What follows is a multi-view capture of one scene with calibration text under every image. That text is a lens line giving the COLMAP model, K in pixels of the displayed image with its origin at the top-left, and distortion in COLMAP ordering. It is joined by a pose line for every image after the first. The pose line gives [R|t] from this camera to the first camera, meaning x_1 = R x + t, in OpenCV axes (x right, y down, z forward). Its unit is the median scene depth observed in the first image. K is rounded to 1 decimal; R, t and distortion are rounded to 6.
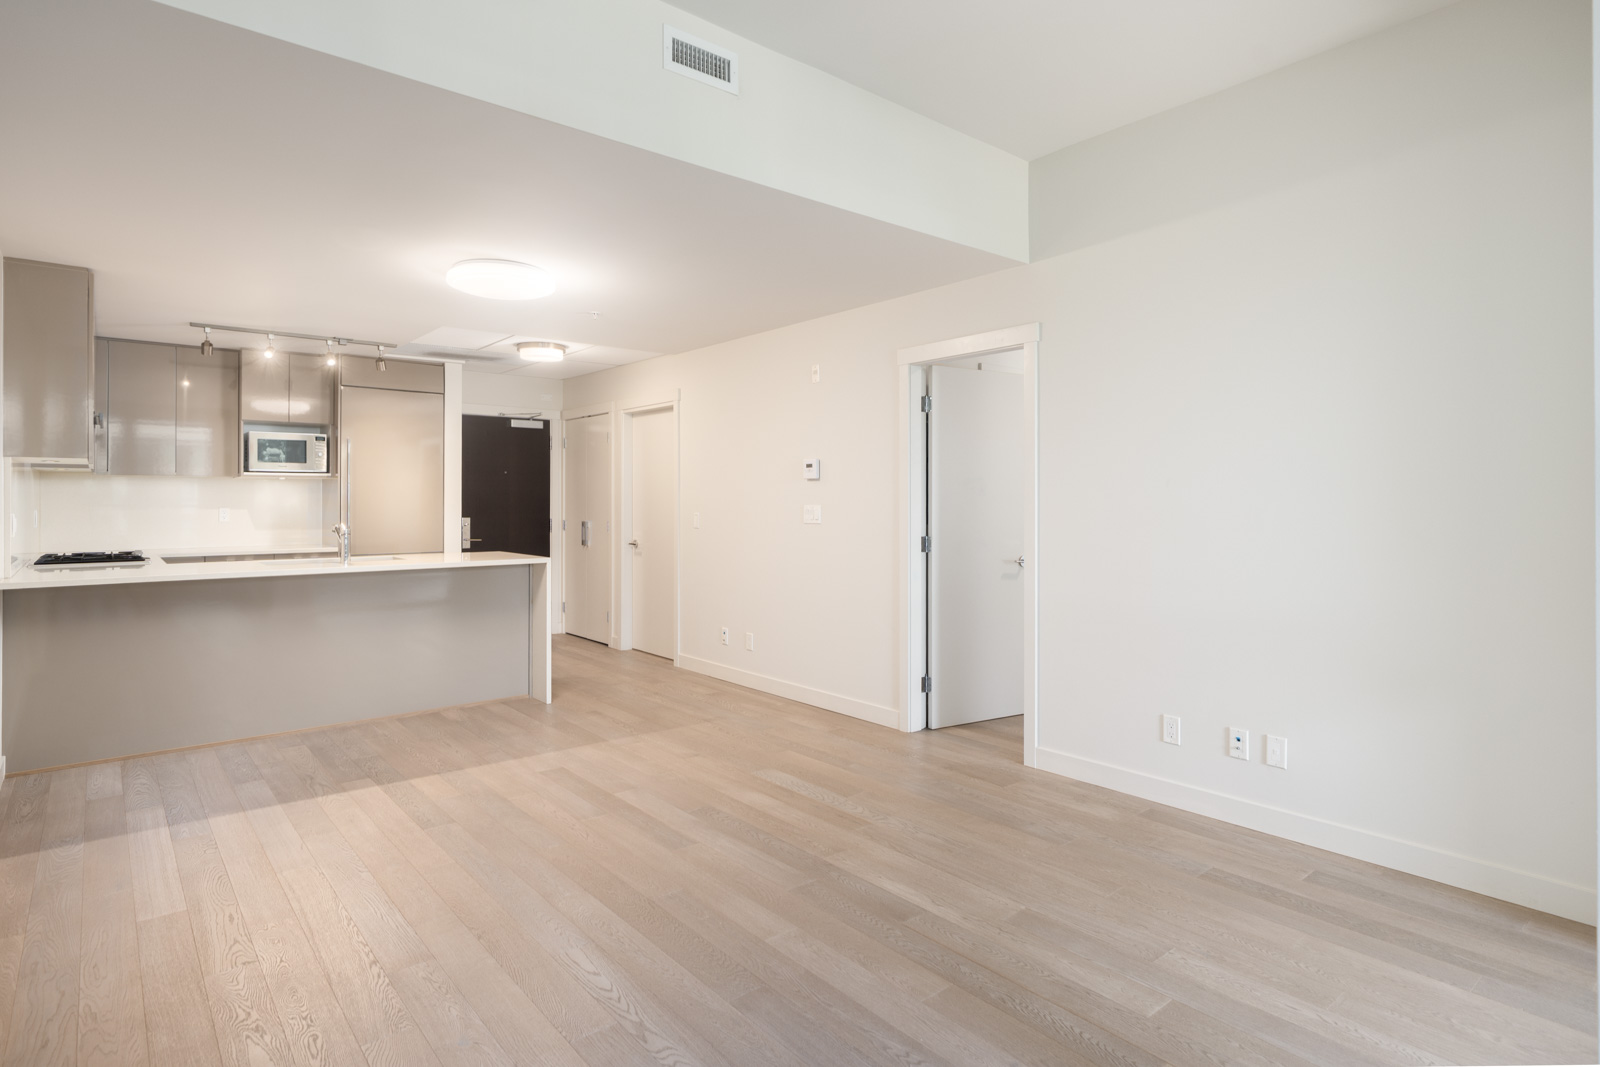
lens RADIAL K [[851.9, 0, 800.0], [0, 851.9, 505.1], [0, 0, 1]] dist [0.001540, -0.000411]
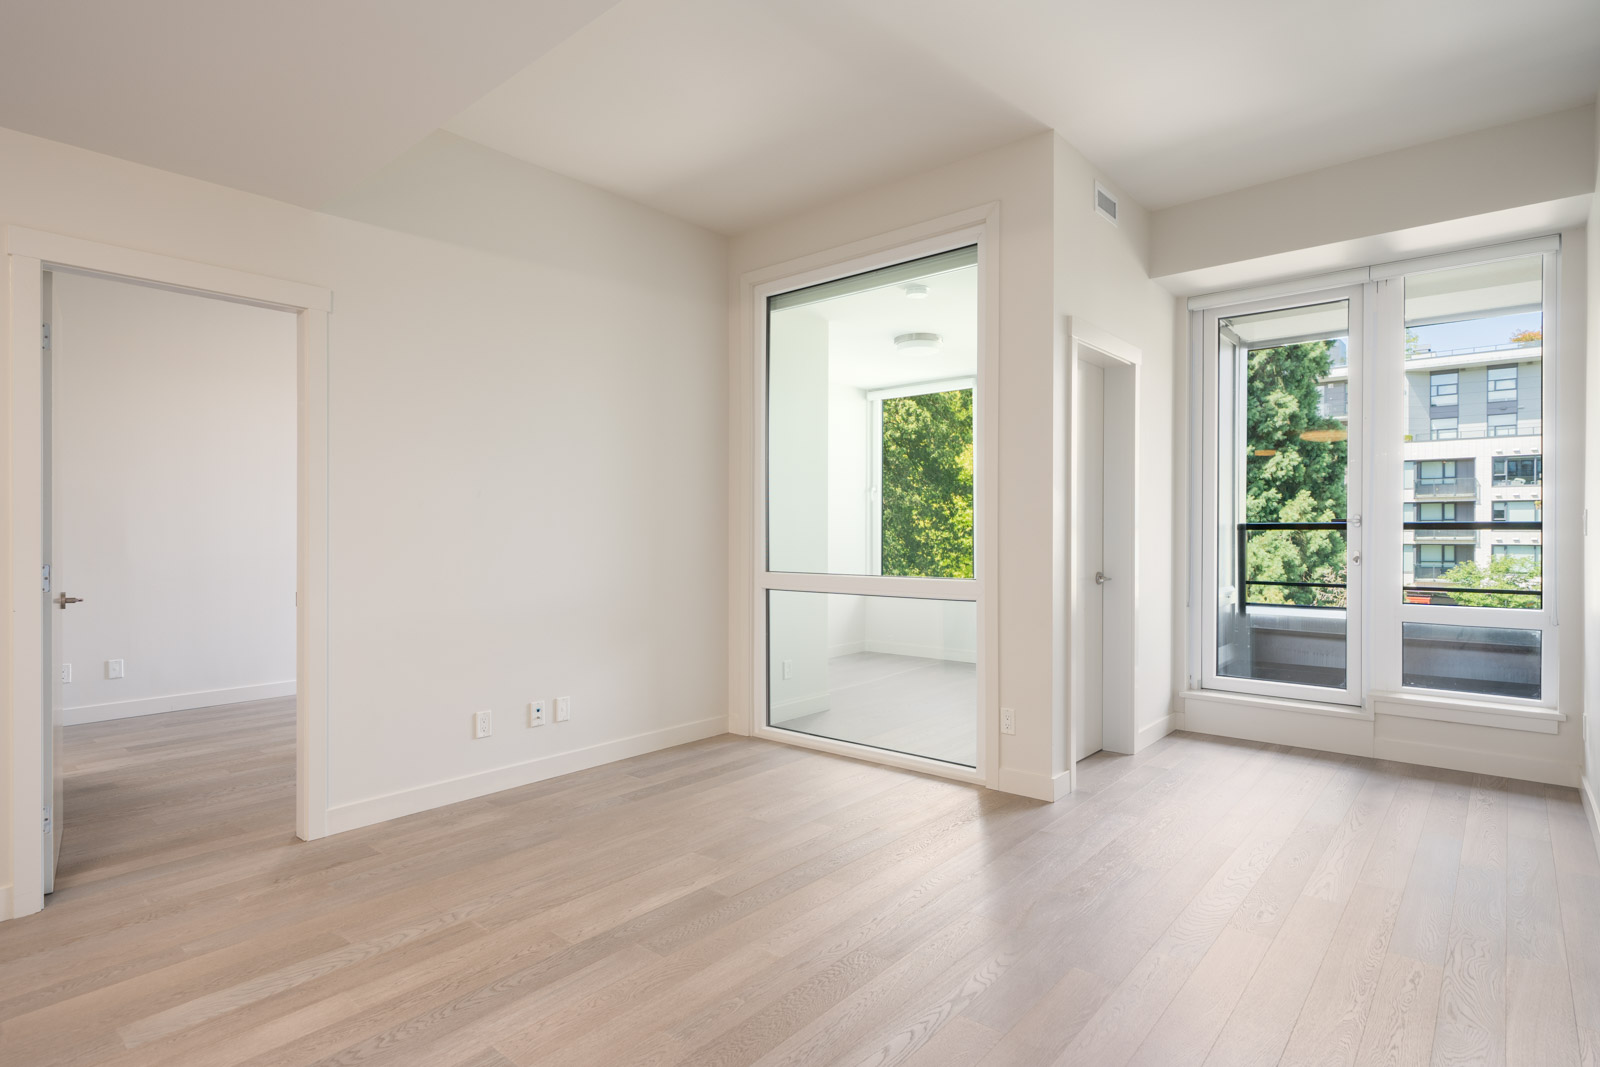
lens RADIAL K [[830.1, 0, 796.8], [0, 830.1, 545.5], [0, 0, 1]] dist [0.004276, 0.000333]
pose [[-0.167847, -0.017145, 0.985664, -0.700019], [0.004527, 0.999825, 0.018162, 0.021242], [-0.985803, 0.007511, -0.167740, 0.828535]]
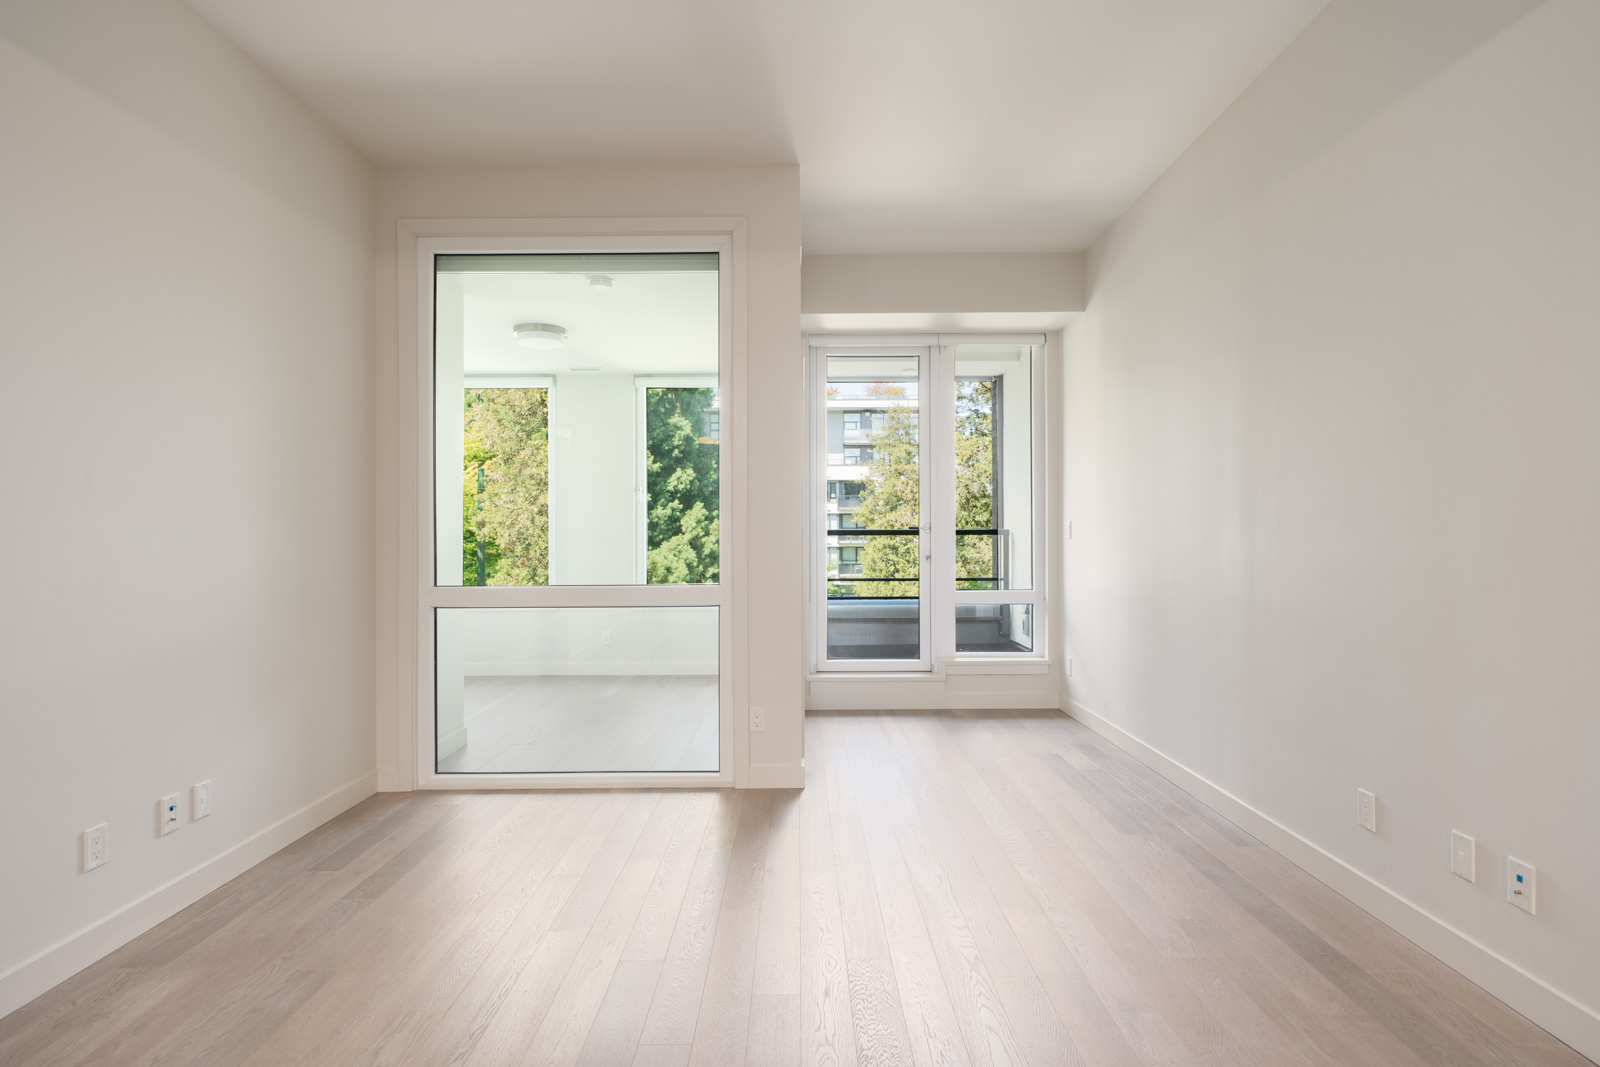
lens RADIAL K [[832.2, 0, 799.1], [0, 832.2, 538.4], [0, 0, 1]] dist [0.003356, 0.000167]
pose [[-0.769948, 0.001091, 0.638106, -0.435560], [0.006009, 0.999967, 0.005542, 0.020856], [-0.638078, 0.008101, -0.769929, 1.216222]]
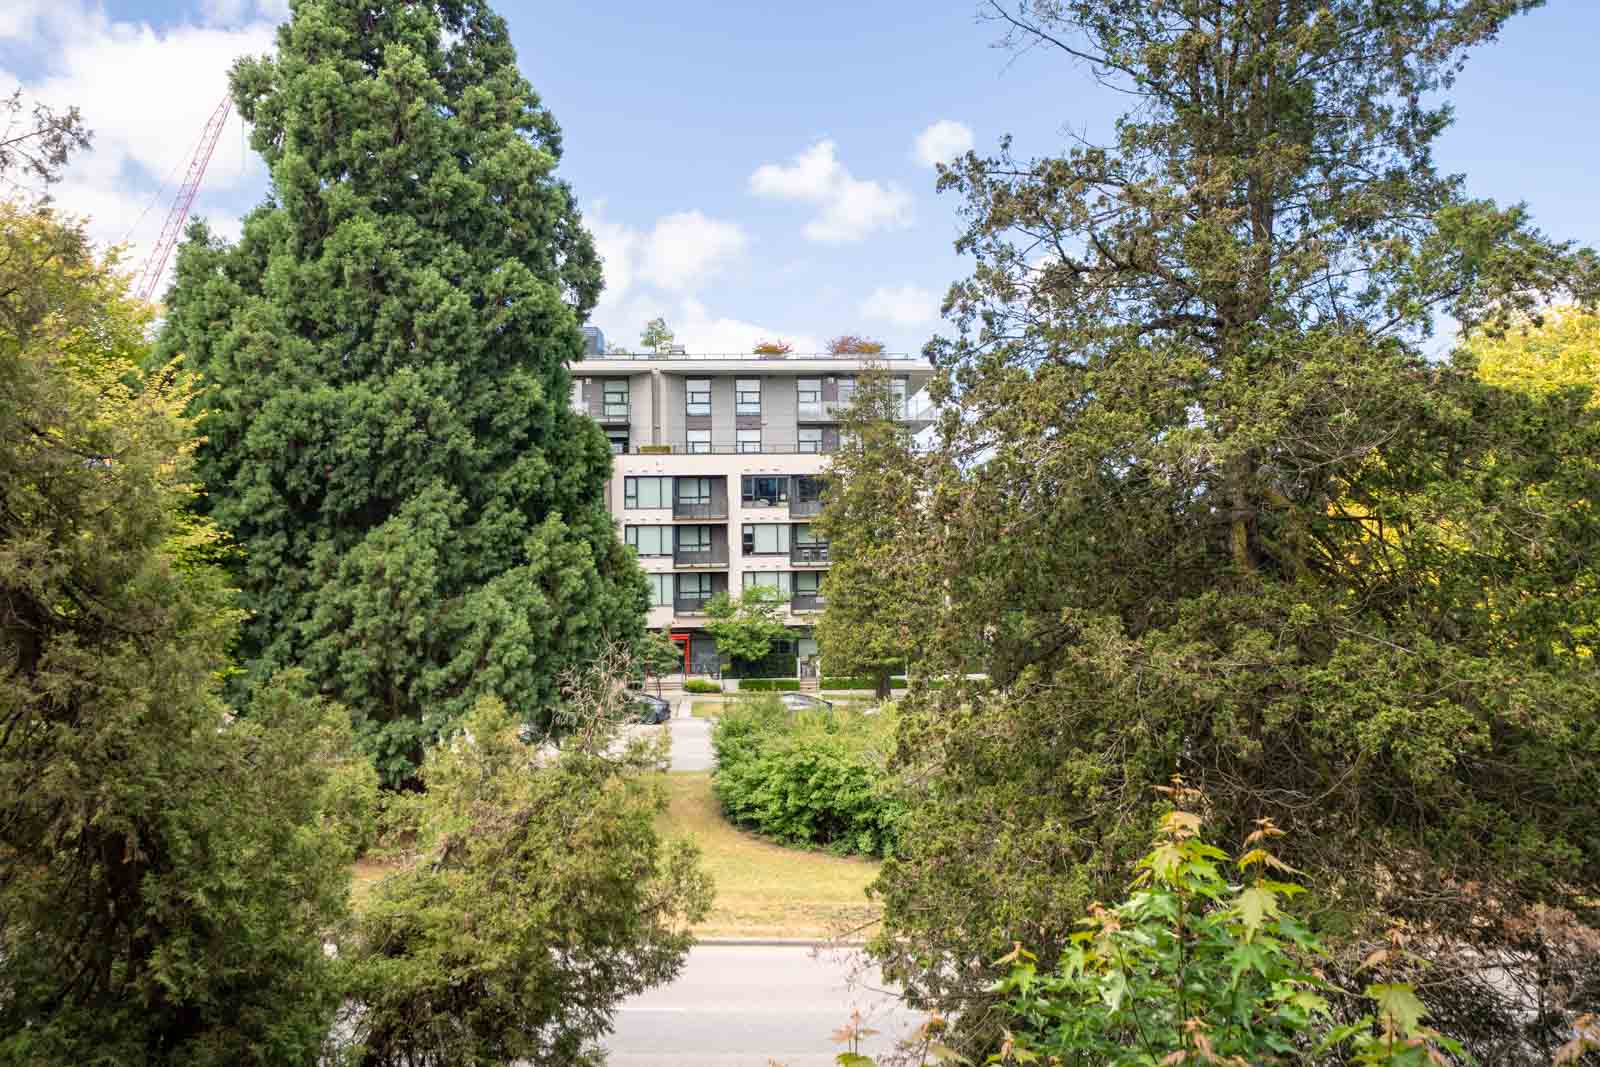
lens RADIAL K [[1077.0, 0, 801.3], [0, 1077.0, 554.5], [0, 0, 1]] dist [0.004419, 0.000204]
pose [[-0.799865, 0.003724, 0.600169, 0.704831], [0.012309, 0.999872, 0.010200, -0.118995], [-0.600054, 0.015546, -0.799808, -0.561650]]
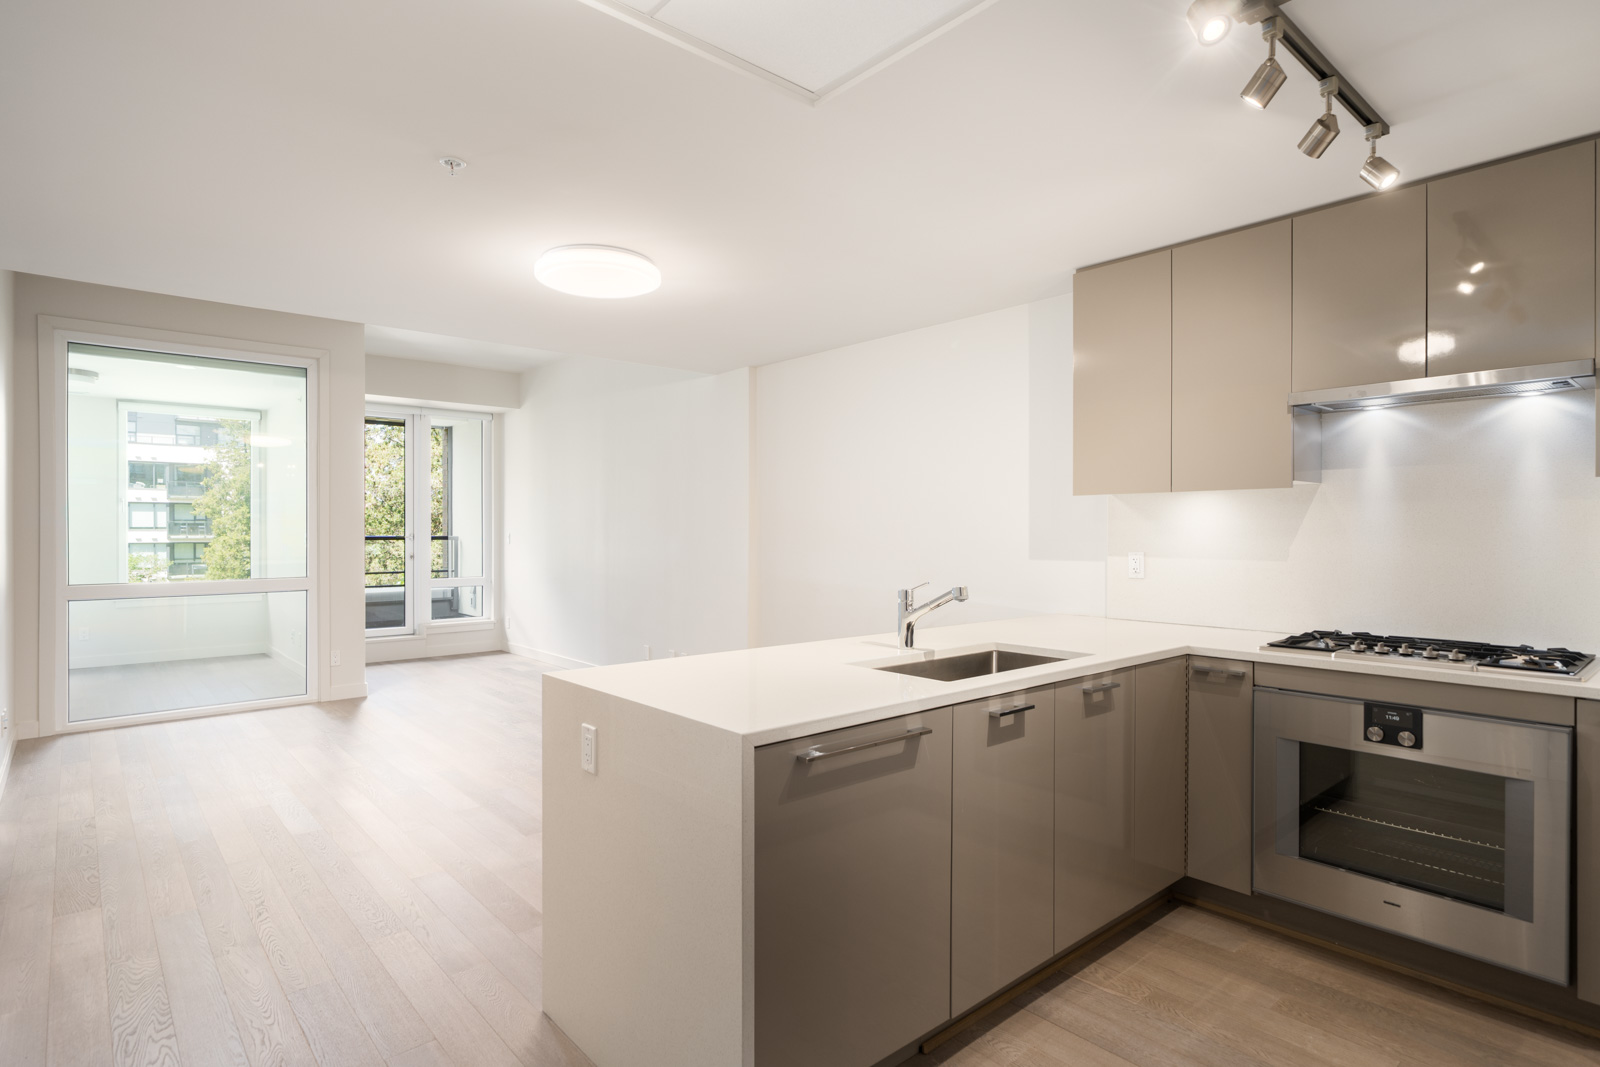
lens RADIAL K [[832.2, 0, 799.1], [0, 832.2, 538.4], [0, 0, 1]] dist [0.003356, 0.000167]
pose [[-0.999730, -0.002077, -0.023153, -0.664255], [-0.002419, 0.999888, 0.014749, -0.025507], [0.023119, 0.014801, -0.999623, 2.282872]]
